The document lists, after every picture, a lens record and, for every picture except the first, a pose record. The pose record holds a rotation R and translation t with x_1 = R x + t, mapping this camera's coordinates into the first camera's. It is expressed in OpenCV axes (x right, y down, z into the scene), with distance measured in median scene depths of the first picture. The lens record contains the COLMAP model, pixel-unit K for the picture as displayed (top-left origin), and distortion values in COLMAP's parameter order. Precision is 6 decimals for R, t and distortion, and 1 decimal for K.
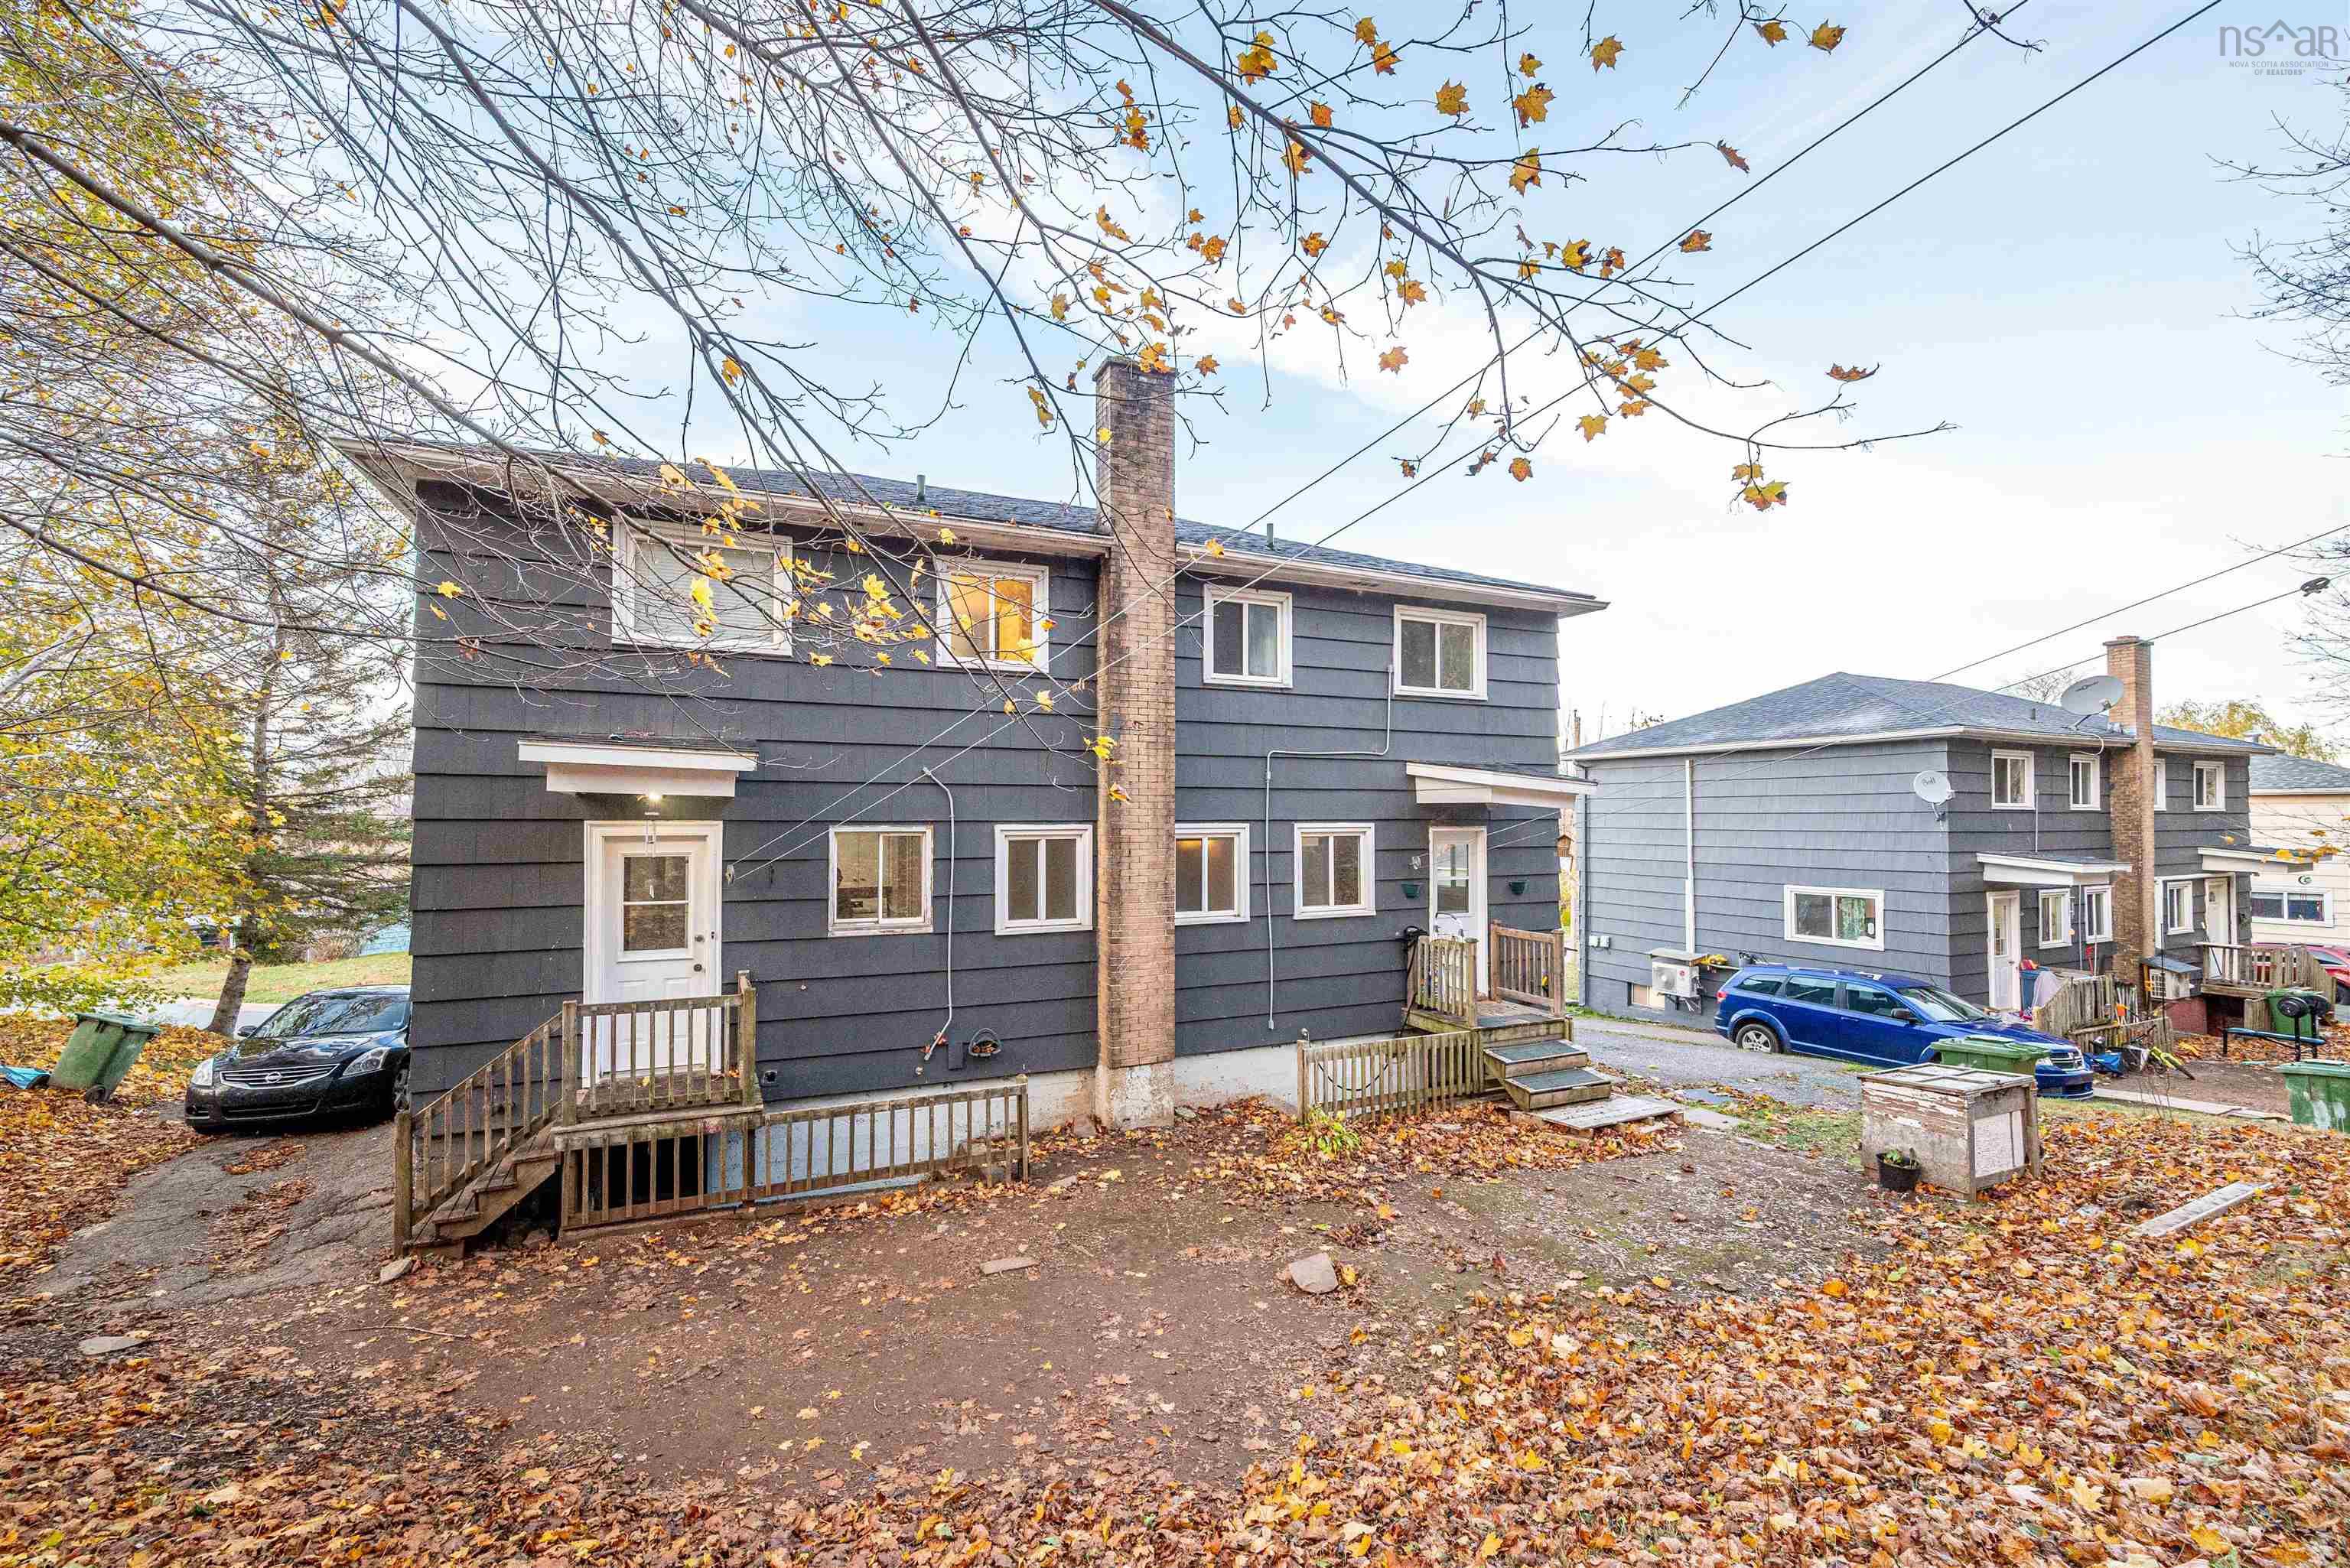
lens RADIAL K [[920.1, 0, 1175.0], [0, 920.1, 784.0], [0, 0, 1]] dist [0.000838, 0.000203]
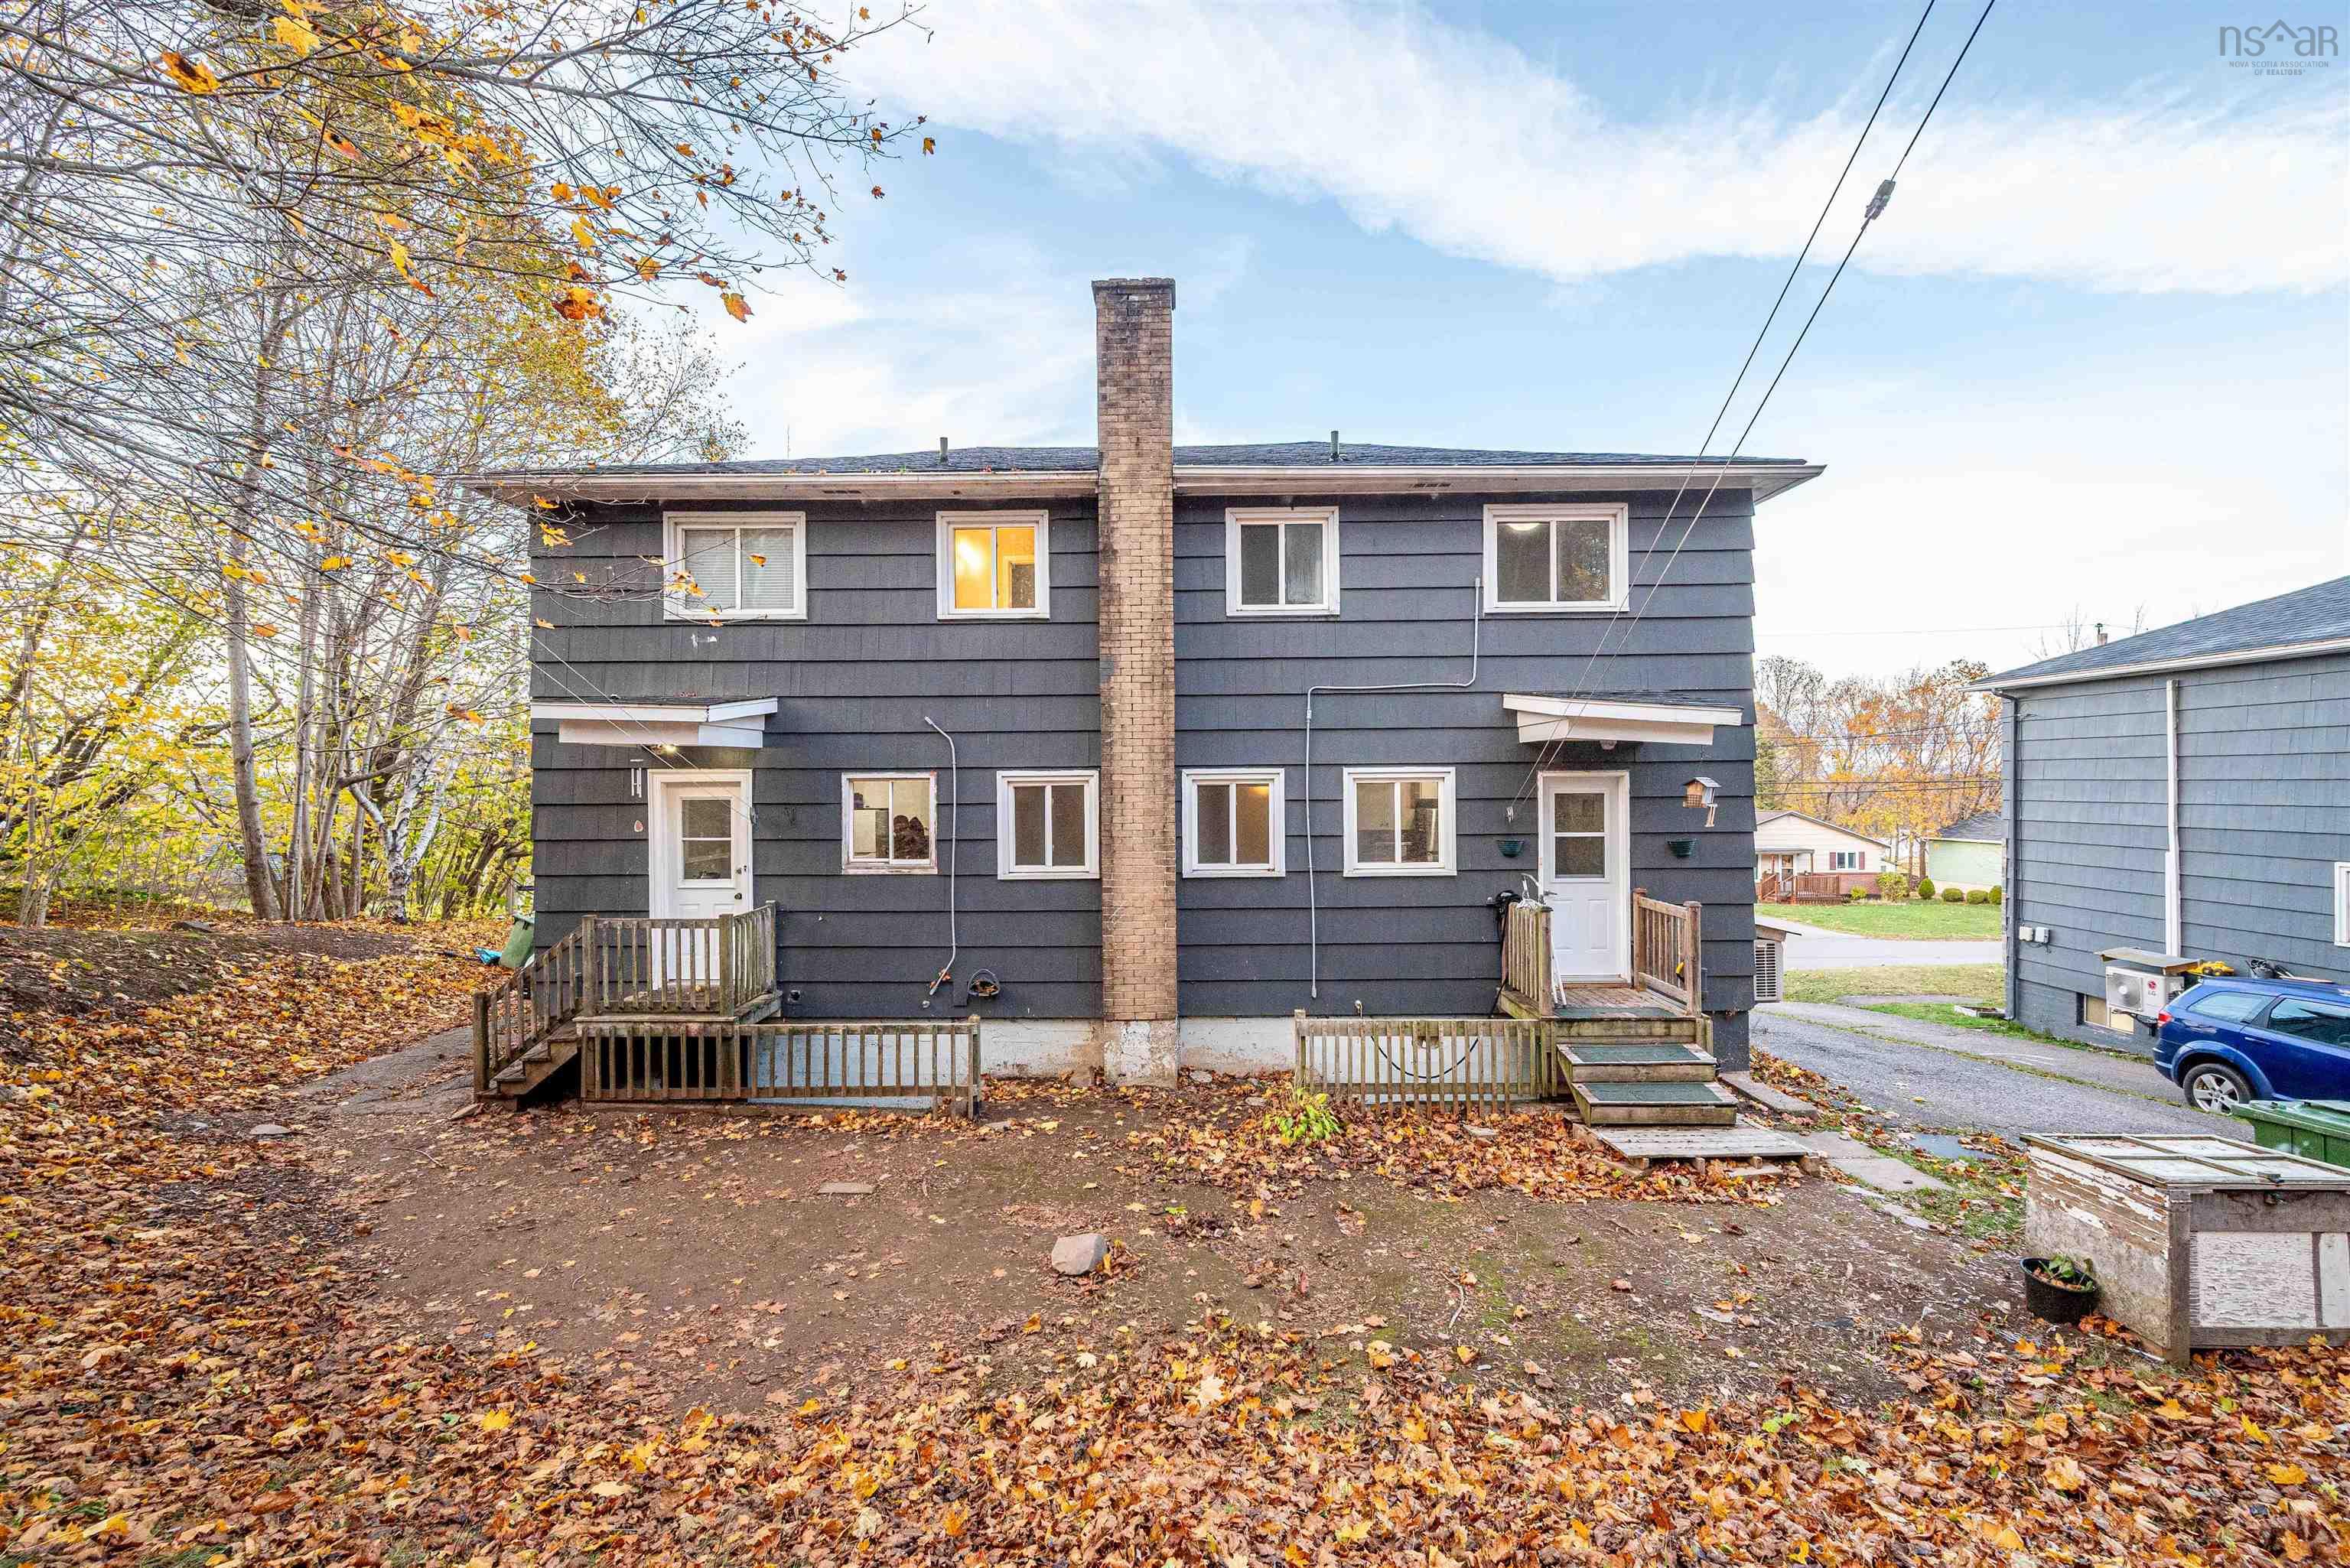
lens RADIAL K [[932.7, 0, 1222.5], [0, 932.7, 769.1], [0, 0, 1]] dist [0.000536, 0.000238]
pose [[0.914329, -0.014502, -0.404713, 0.434685], [0.023178, 0.999594, 0.016546, 0.029607], [0.404309, -0.024508, 0.914294, 0.152834]]
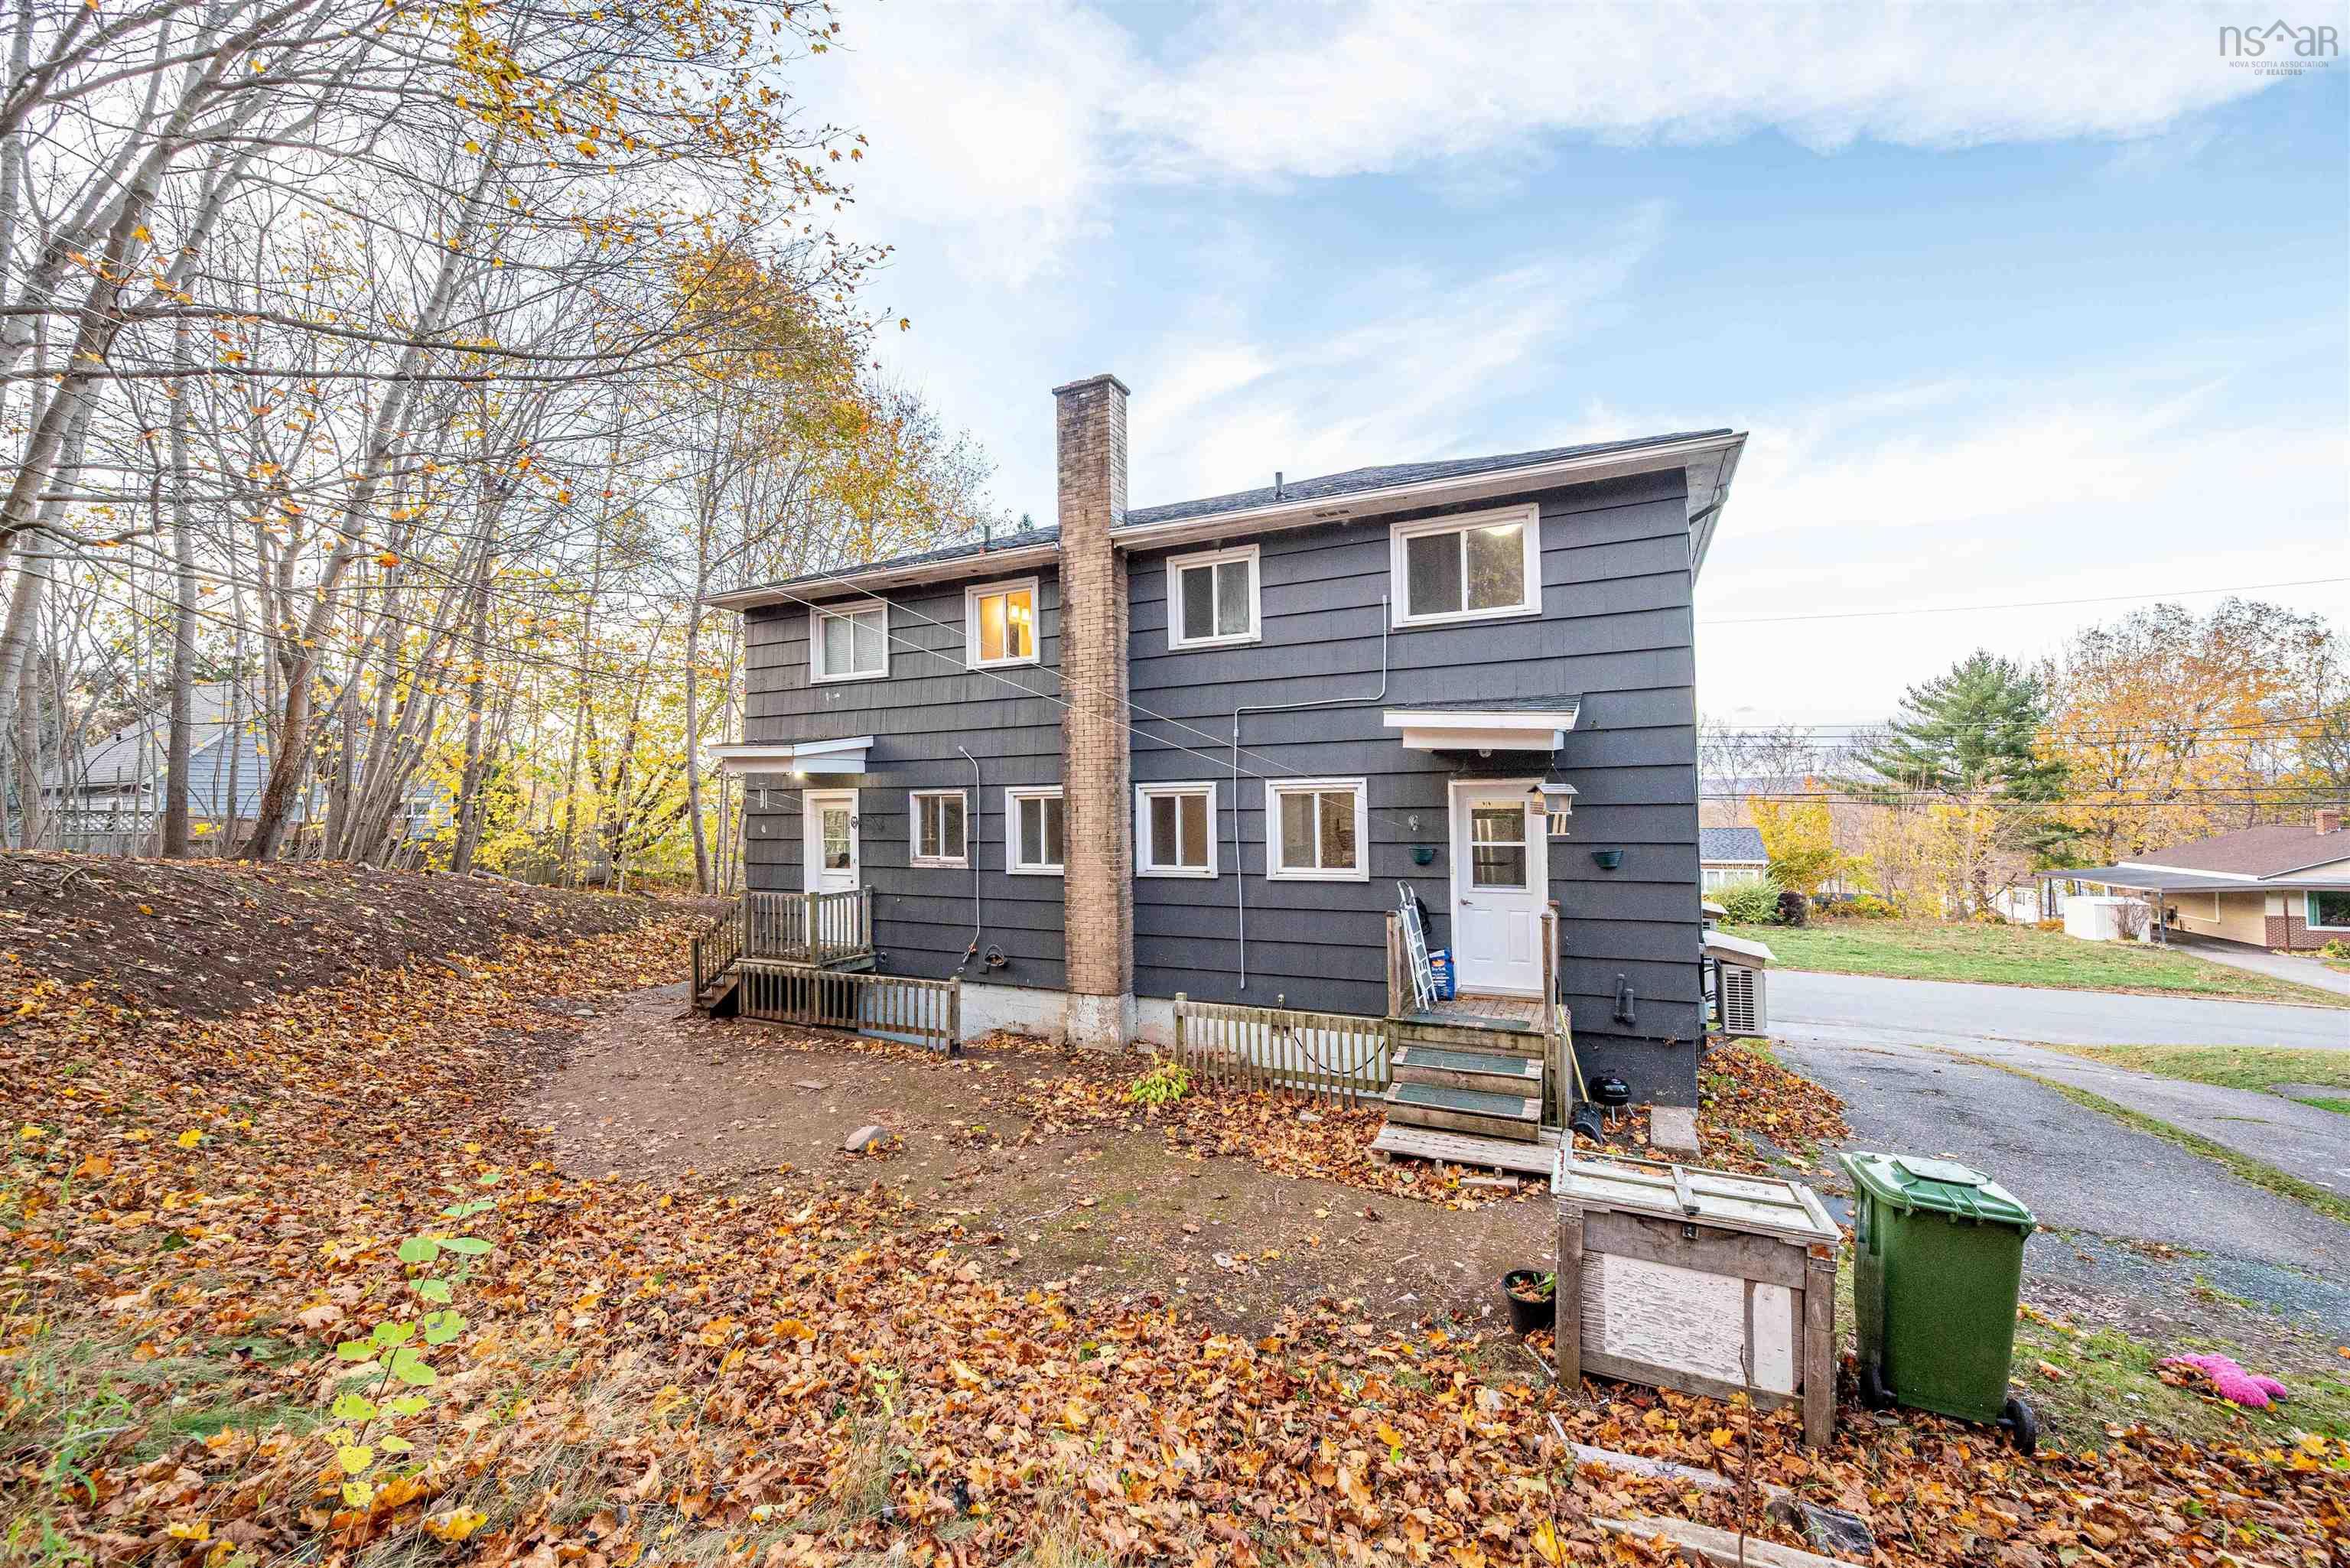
lens RADIAL K [[932.7, 0, 1222.5], [0, 932.7, 769.1], [0, 0, 1]] dist [0.000536, 0.000238]
pose [[0.658052, -0.040370, -0.751889, 0.944041], [0.042228, 0.998969, -0.016678, 0.051171], [0.751787, -0.020776, 0.659078, 0.360277]]
